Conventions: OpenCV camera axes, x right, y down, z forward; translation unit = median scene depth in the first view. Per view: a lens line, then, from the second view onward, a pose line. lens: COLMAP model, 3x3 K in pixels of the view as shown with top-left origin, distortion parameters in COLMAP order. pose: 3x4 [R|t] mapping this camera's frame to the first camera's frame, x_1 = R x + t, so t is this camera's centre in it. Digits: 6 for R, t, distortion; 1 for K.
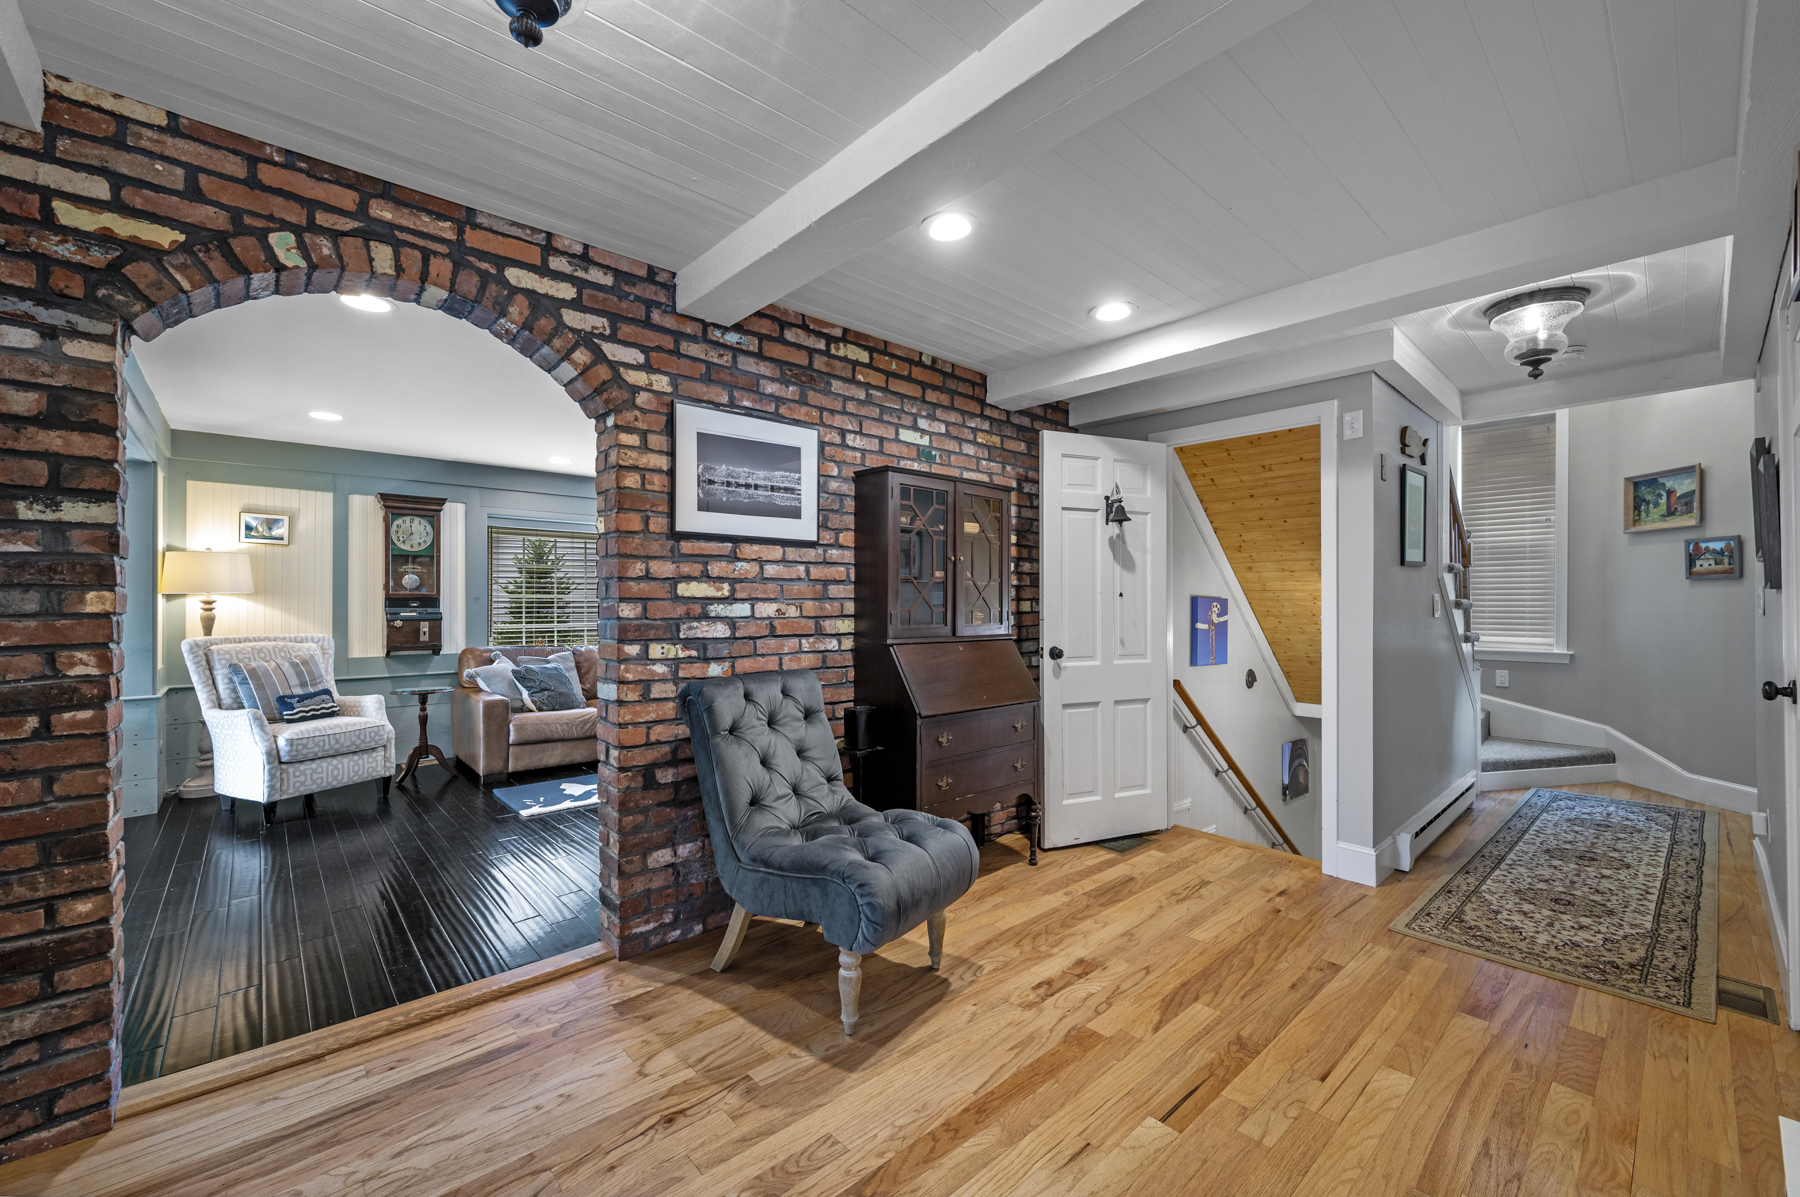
lens RADIAL K [[721.0, 0, 889.5], [0, 721.0, 604.2], [0, 0, 1]] dist [0.003542, 0.000668]
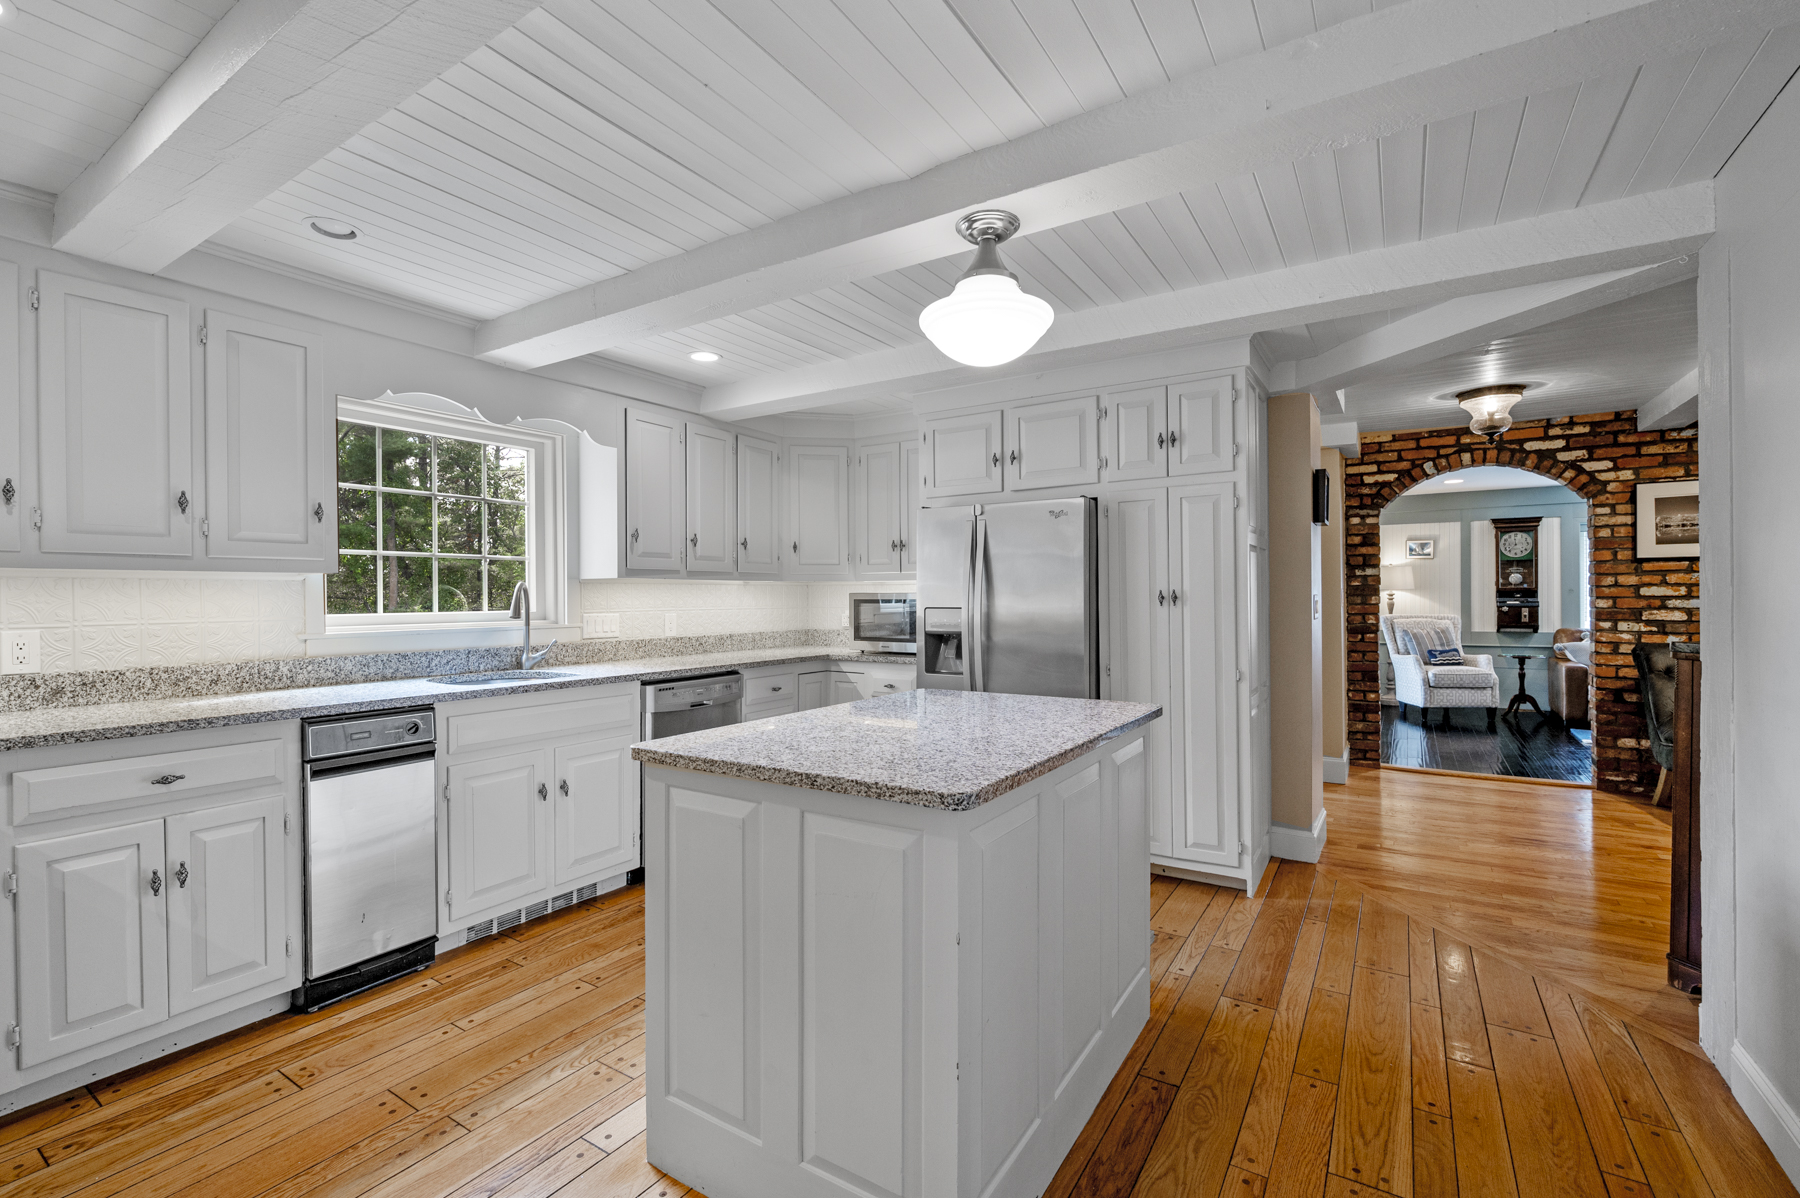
lens RADIAL K [[775.7, 0, 894.8], [0, 775.7, 595.8], [0, 0, 1]] dist [-0.001405, -0.000458]
pose [[0.262845, -0.000094, -0.964838, 1.037696], [0.009724, 0.999949, 0.002551, -0.032342], [0.964789, -0.010052, 0.262833, -1.224443]]
